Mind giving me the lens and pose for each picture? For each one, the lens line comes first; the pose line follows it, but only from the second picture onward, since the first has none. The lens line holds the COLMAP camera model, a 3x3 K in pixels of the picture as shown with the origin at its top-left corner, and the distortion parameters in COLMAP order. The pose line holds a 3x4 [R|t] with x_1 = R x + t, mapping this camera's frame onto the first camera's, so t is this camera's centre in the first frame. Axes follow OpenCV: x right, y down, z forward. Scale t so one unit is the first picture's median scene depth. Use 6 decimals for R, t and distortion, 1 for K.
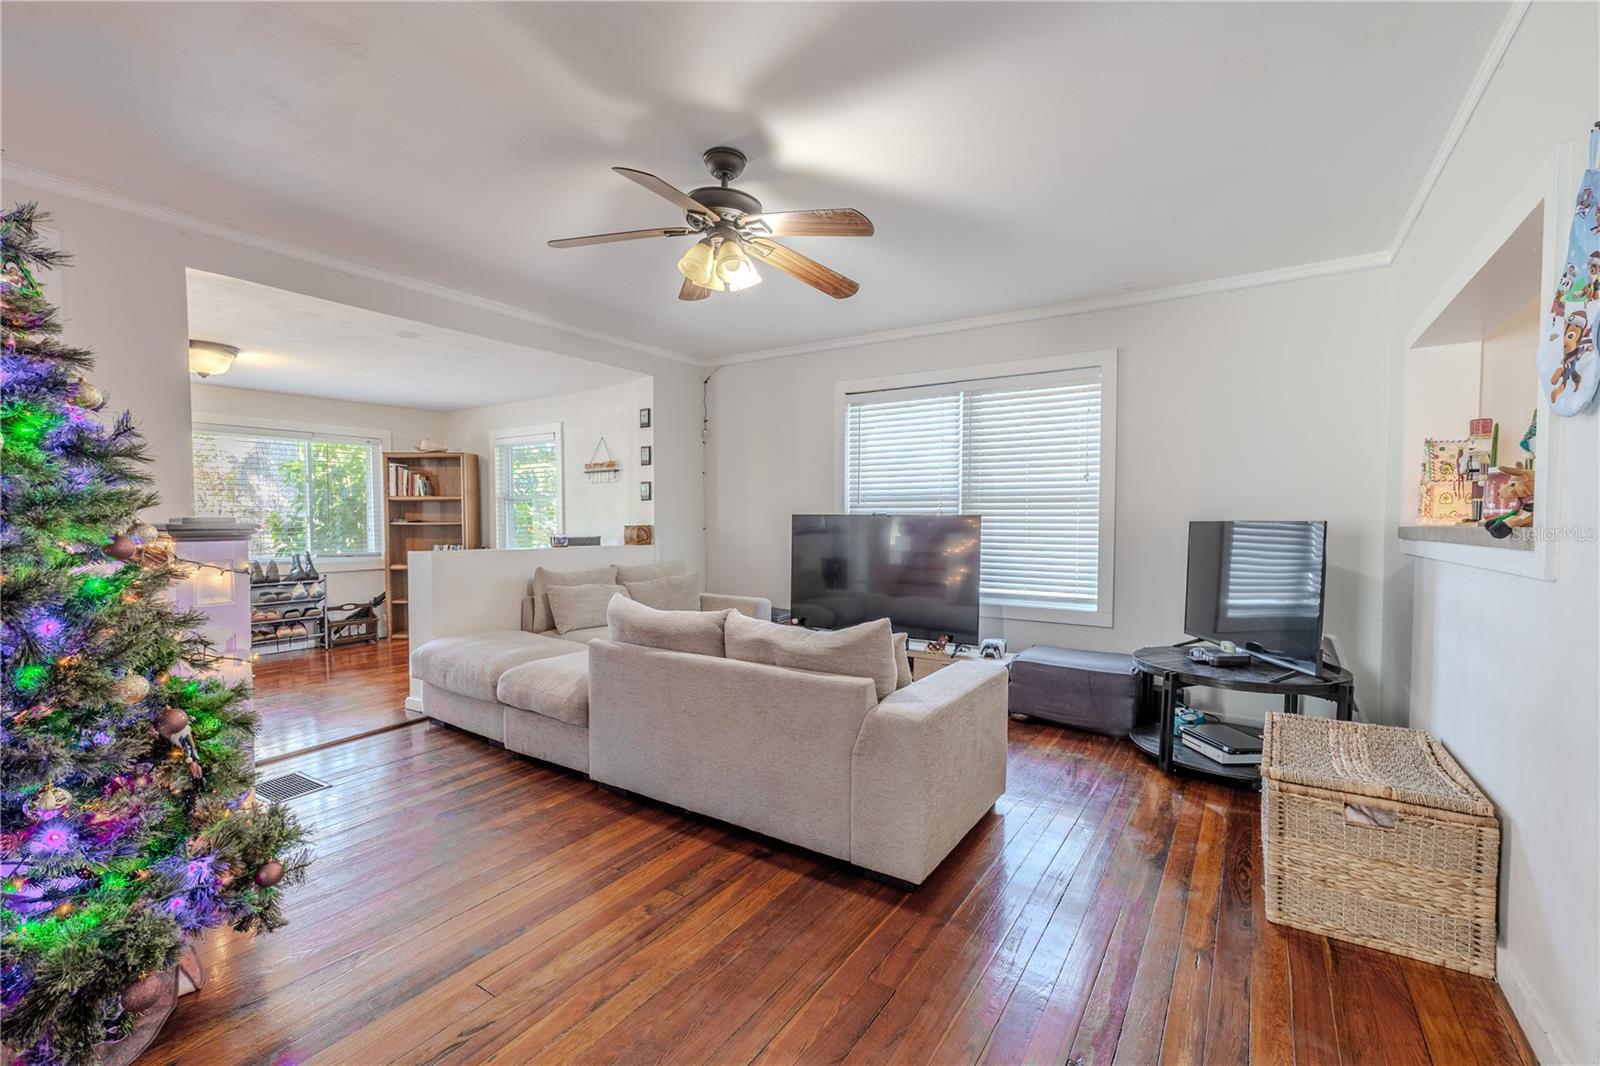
lens RADIAL K [[697.0, 0, 795.8], [0, 697.0, 534.9], [0, 0, 1]] dist [0.003526, 0.000534]
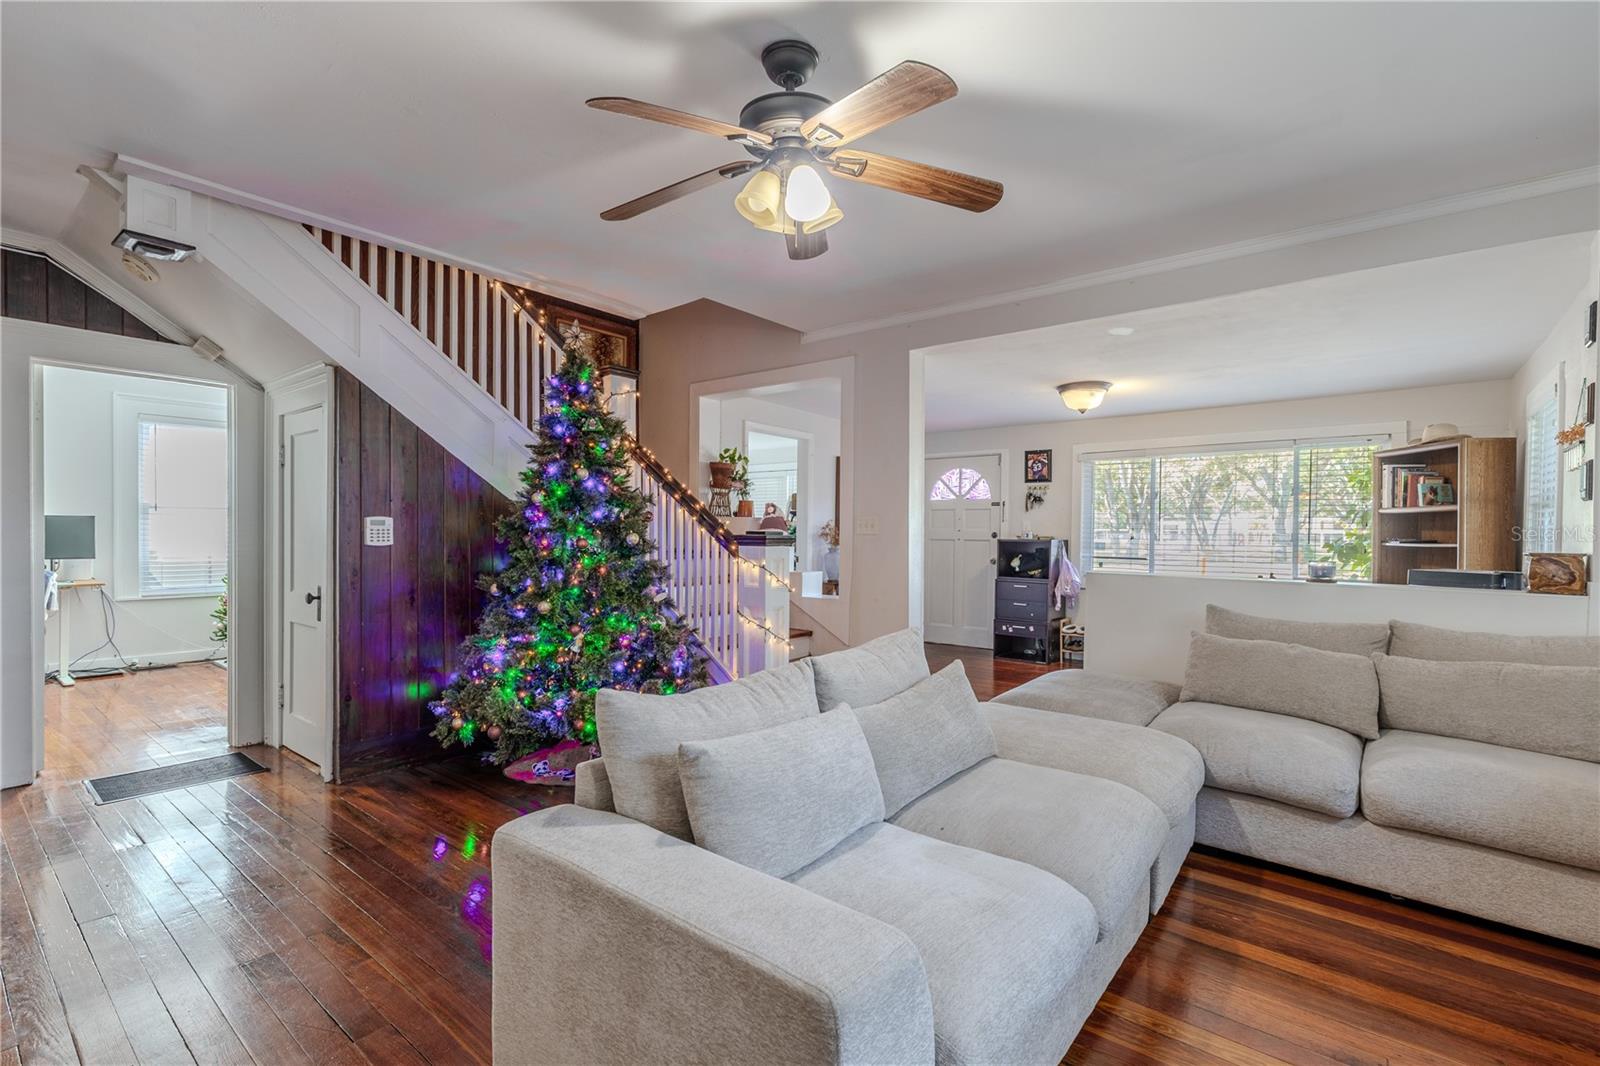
lens RADIAL K [[697.0, 0, 795.8], [0, 697.0, 534.9], [0, 0, 1]] dist [0.003526, 0.000534]
pose [[-0.080809, 0.009671, -0.996683, 0.366125], [-0.040677, 0.999088, 0.012993, -0.012558], [0.995899, 0.041592, -0.080342, 0.594631]]
